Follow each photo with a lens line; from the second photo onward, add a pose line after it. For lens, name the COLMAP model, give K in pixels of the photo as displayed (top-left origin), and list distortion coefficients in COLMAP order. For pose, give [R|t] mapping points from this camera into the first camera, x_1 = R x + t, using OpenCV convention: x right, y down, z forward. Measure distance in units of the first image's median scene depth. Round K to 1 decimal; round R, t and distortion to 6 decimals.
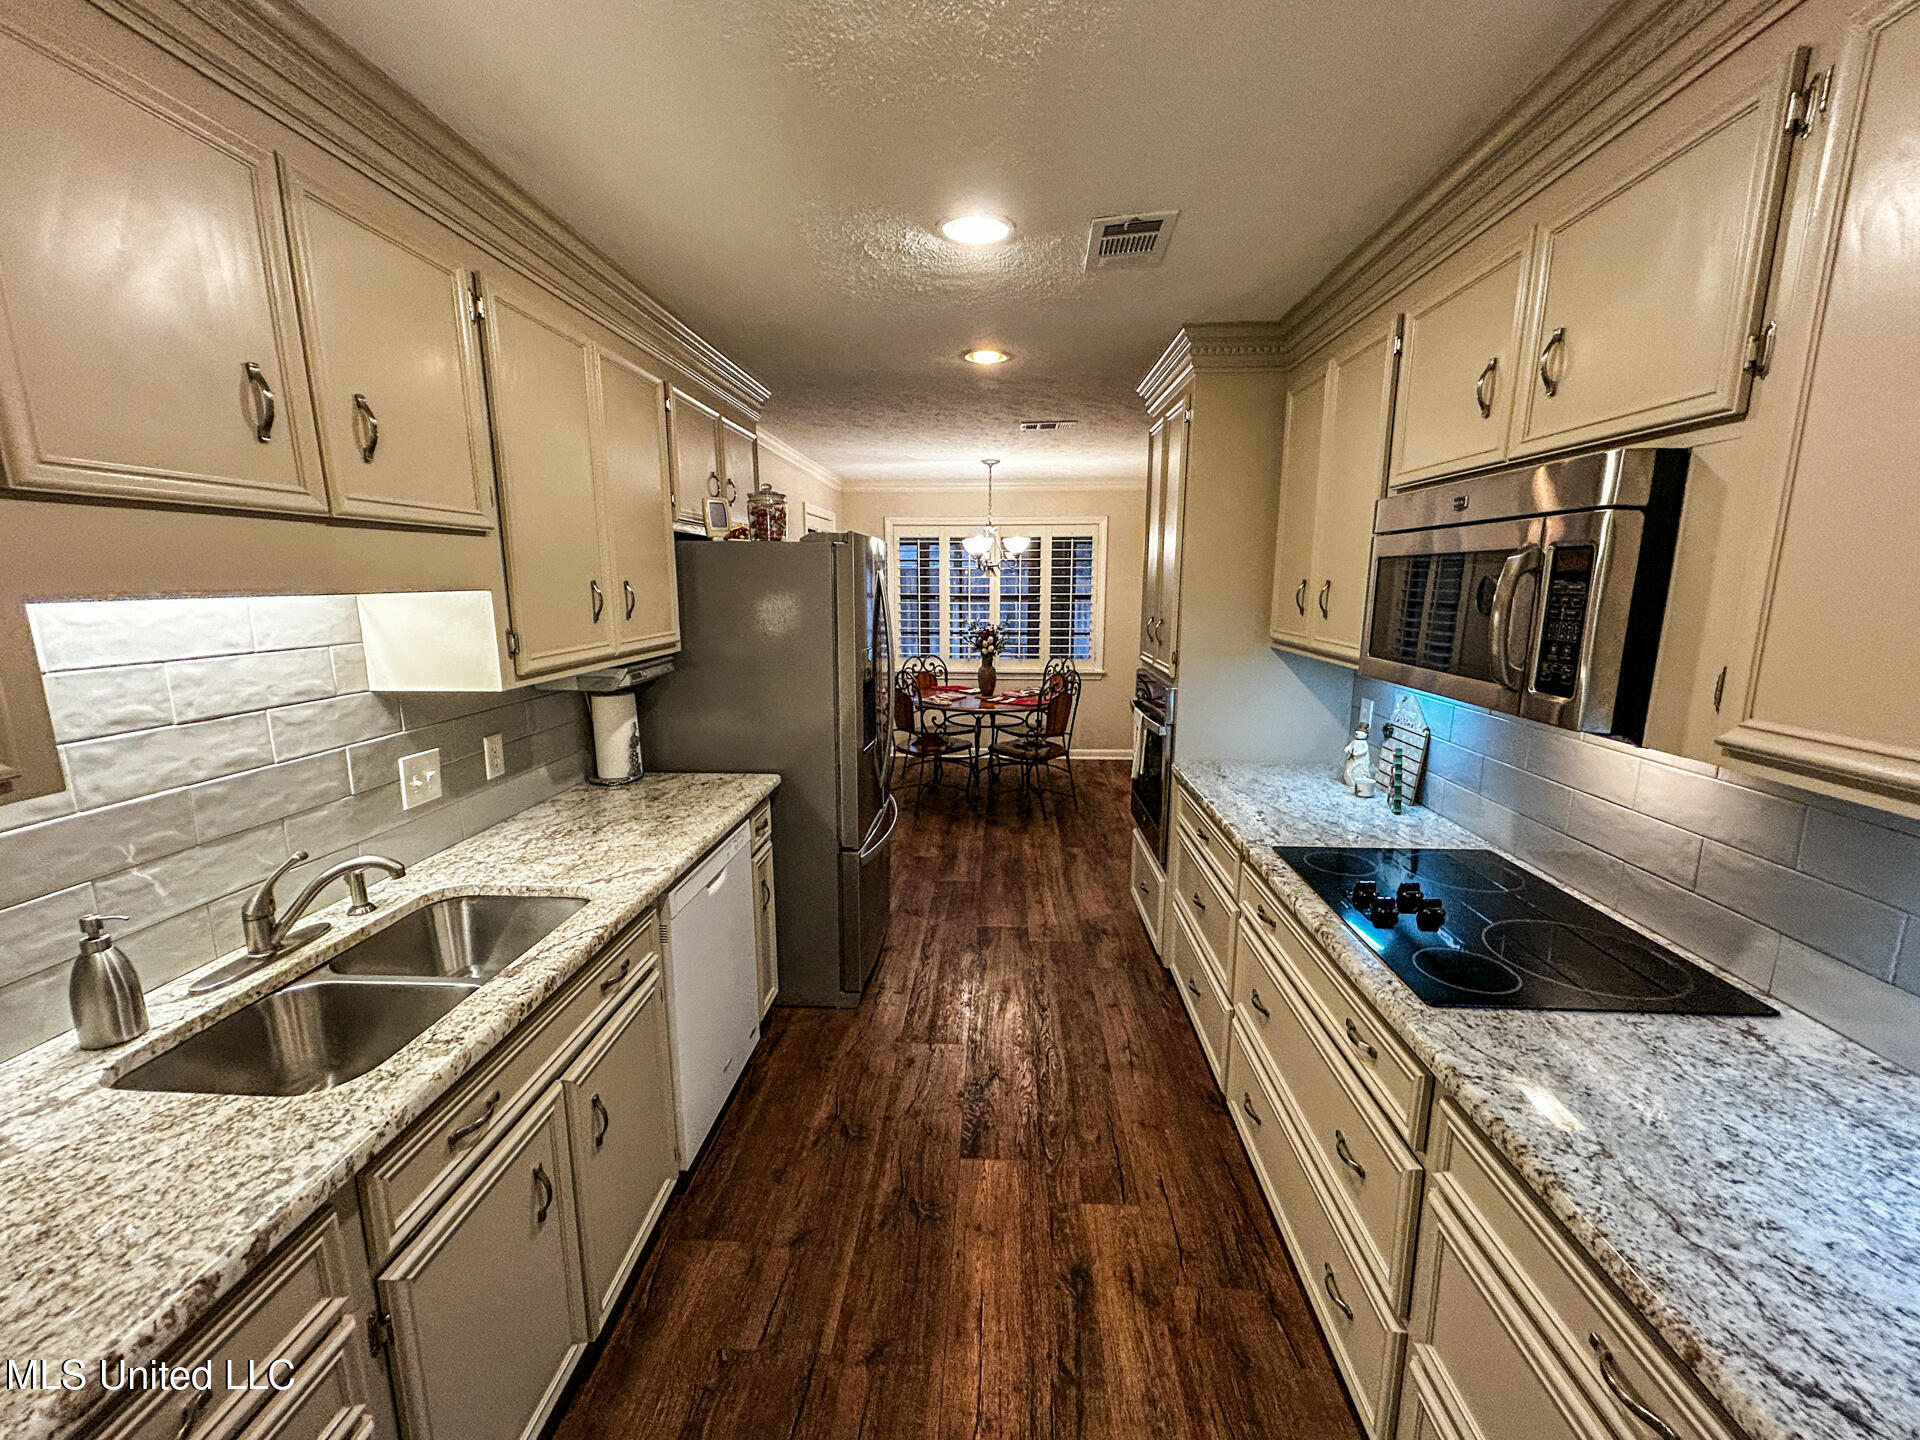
lens RADIAL K [[772.6, 0, 960.0], [0, 772.6, 720.0], [0, 0, 1]] dist [-0.002736, 0.000183]
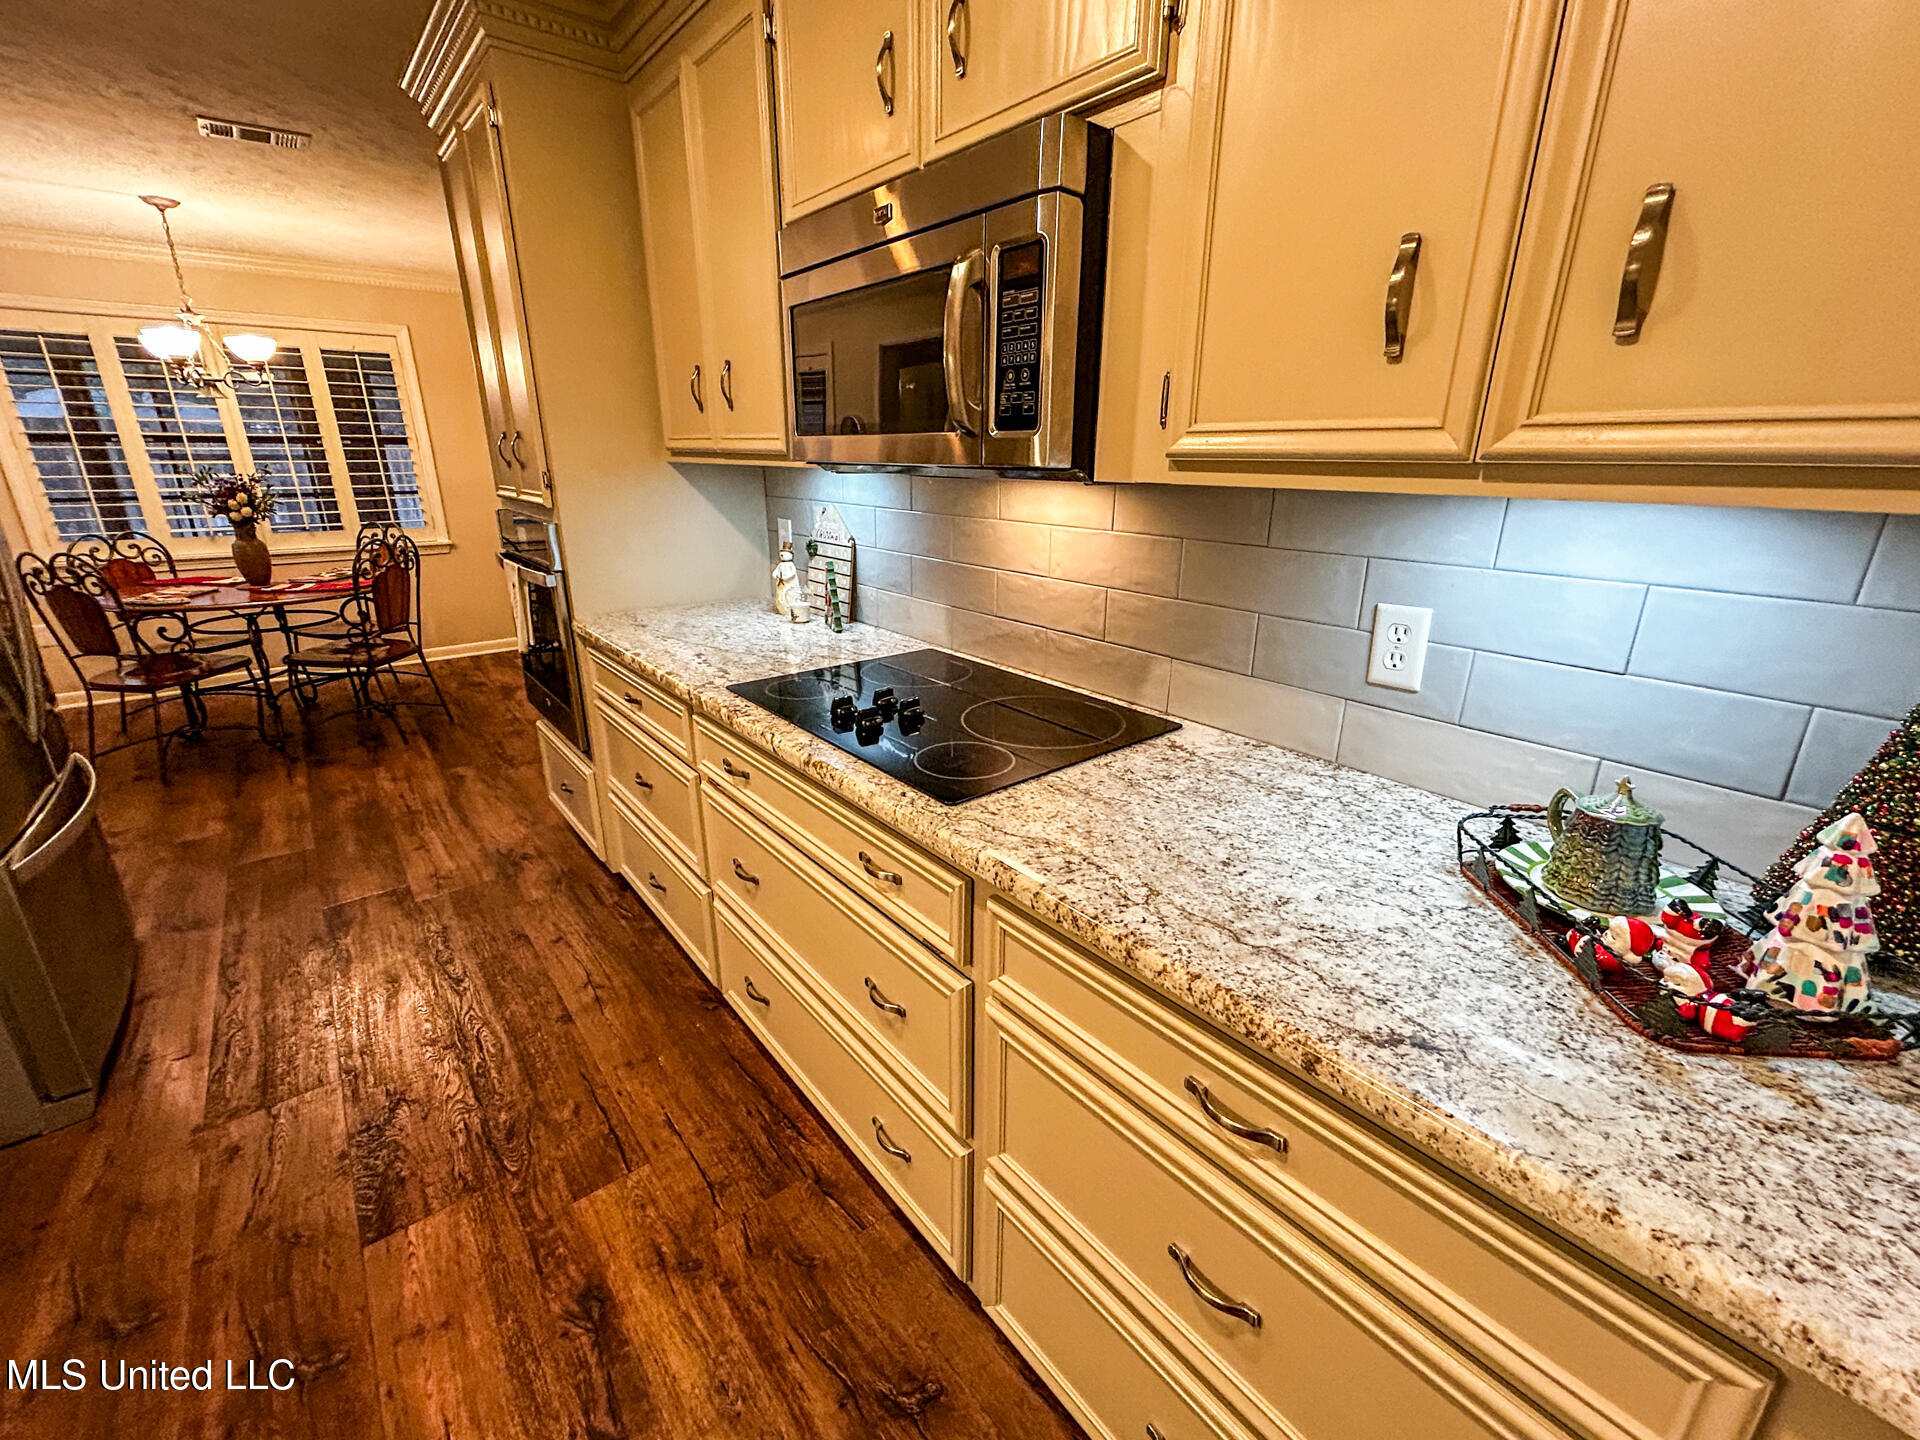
lens RADIAL K [[786.6, 0, 951.4], [0, 786.6, 720.3], [0, 0, 1]] dist [-0.002701, 0.000111]
pose [[0.736800, -0.211683, 0.642119, 0.034993], [0.117540, 0.975366, 0.186672, 0.062936], [-0.665816, -0.062065, 0.743530, 0.195414]]
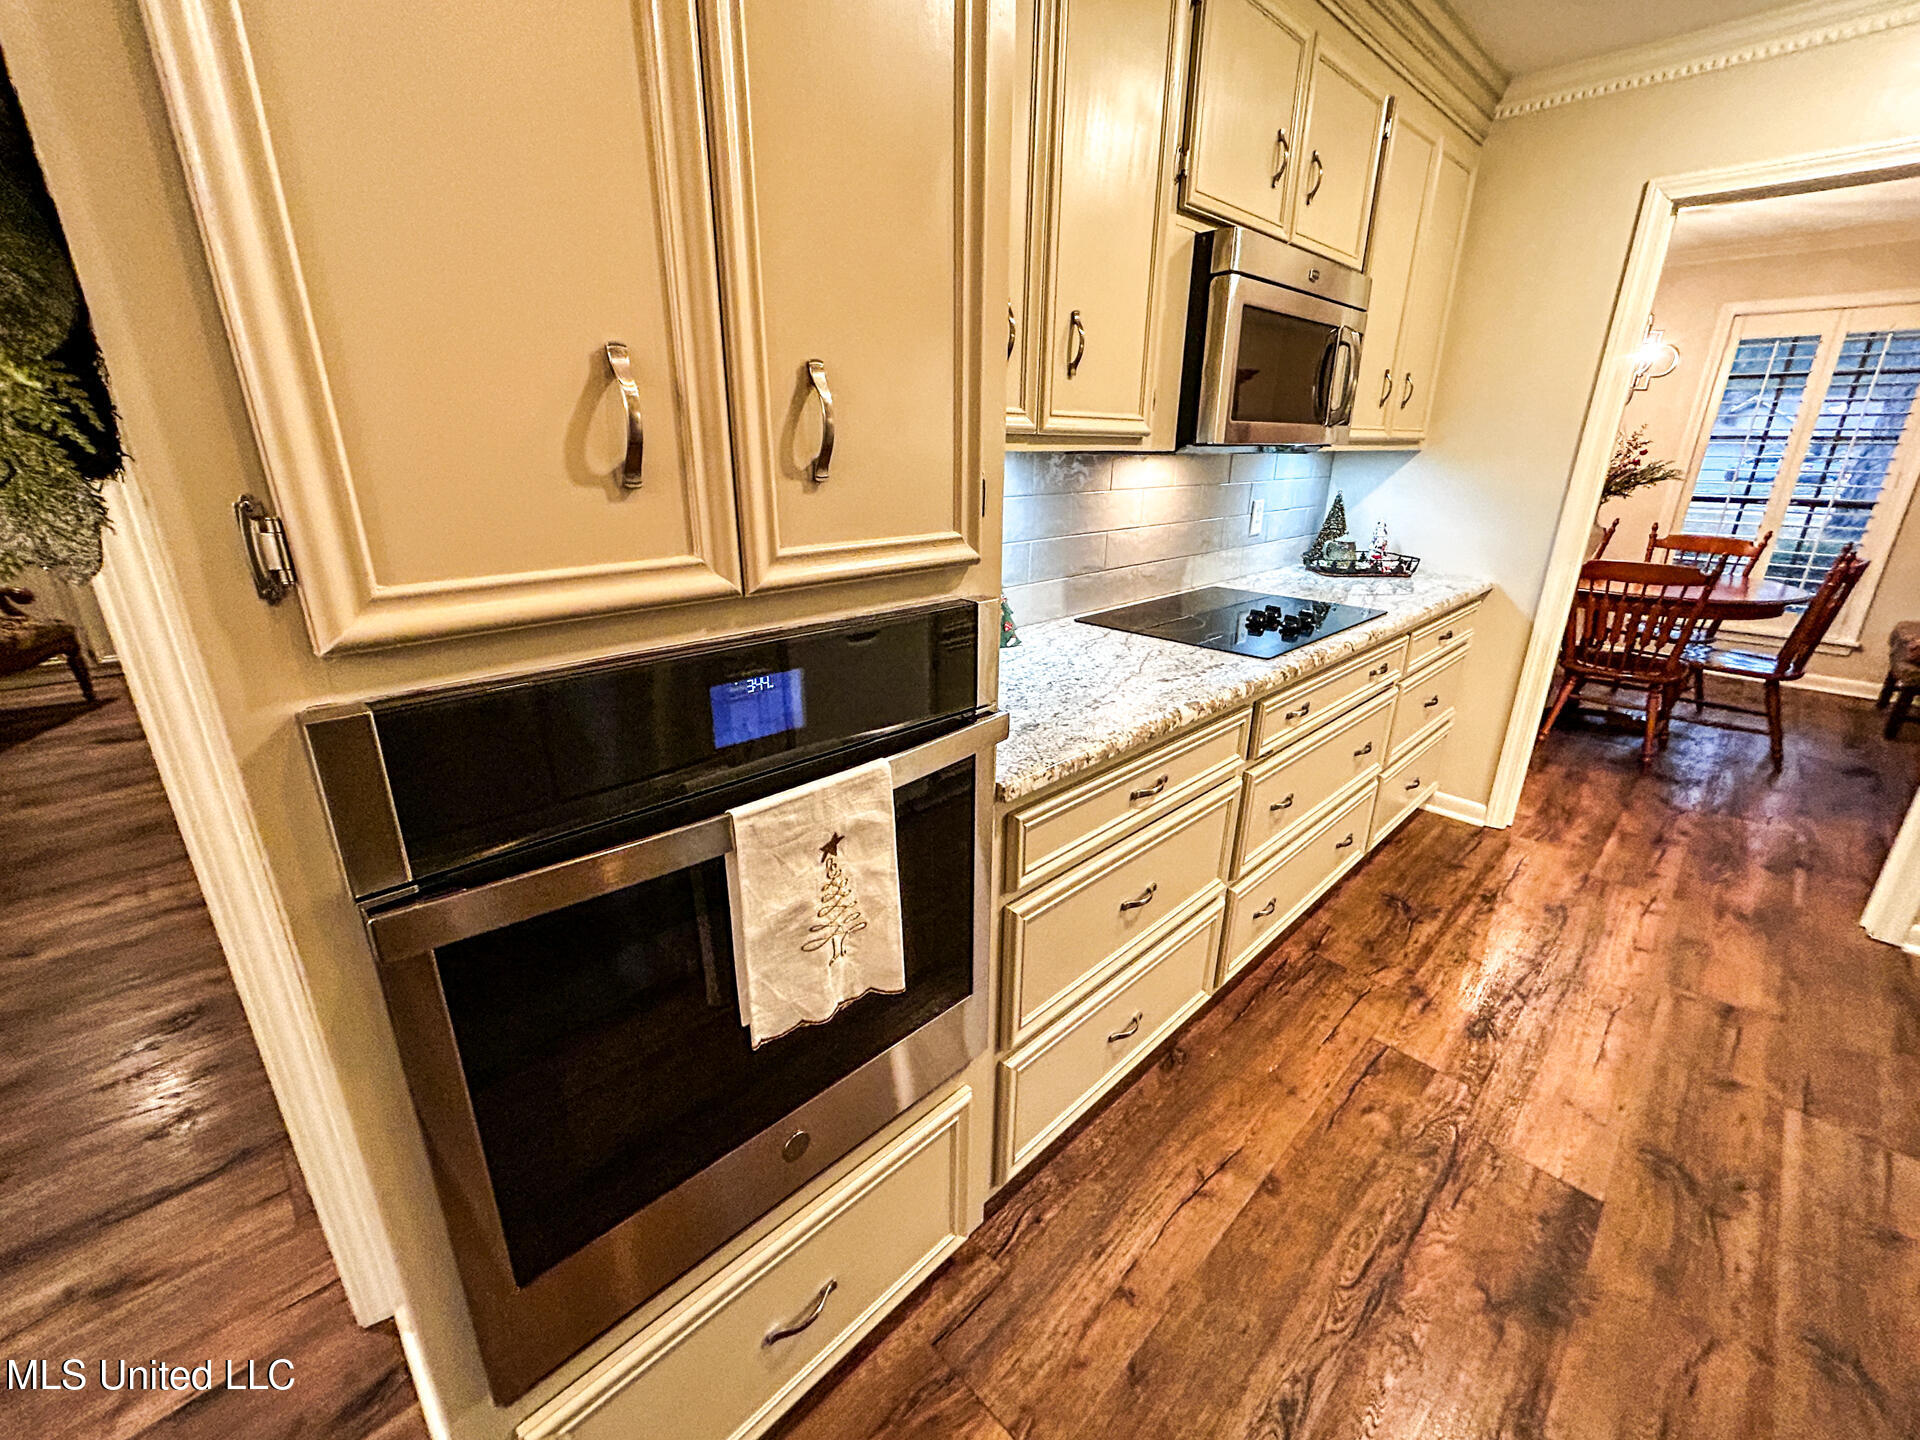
lens RADIAL K [[786.6, 0, 951.4], [0, 786.6, 720.3], [0, 0, 1]] dist [-0.002701, 0.000111]
pose [[-0.735076, -0.228873, 0.638185, 0.076937], [0.118131, 0.883663, 0.452974, -0.190891], [-0.667614, 0.408359, -0.622523, 1.602119]]
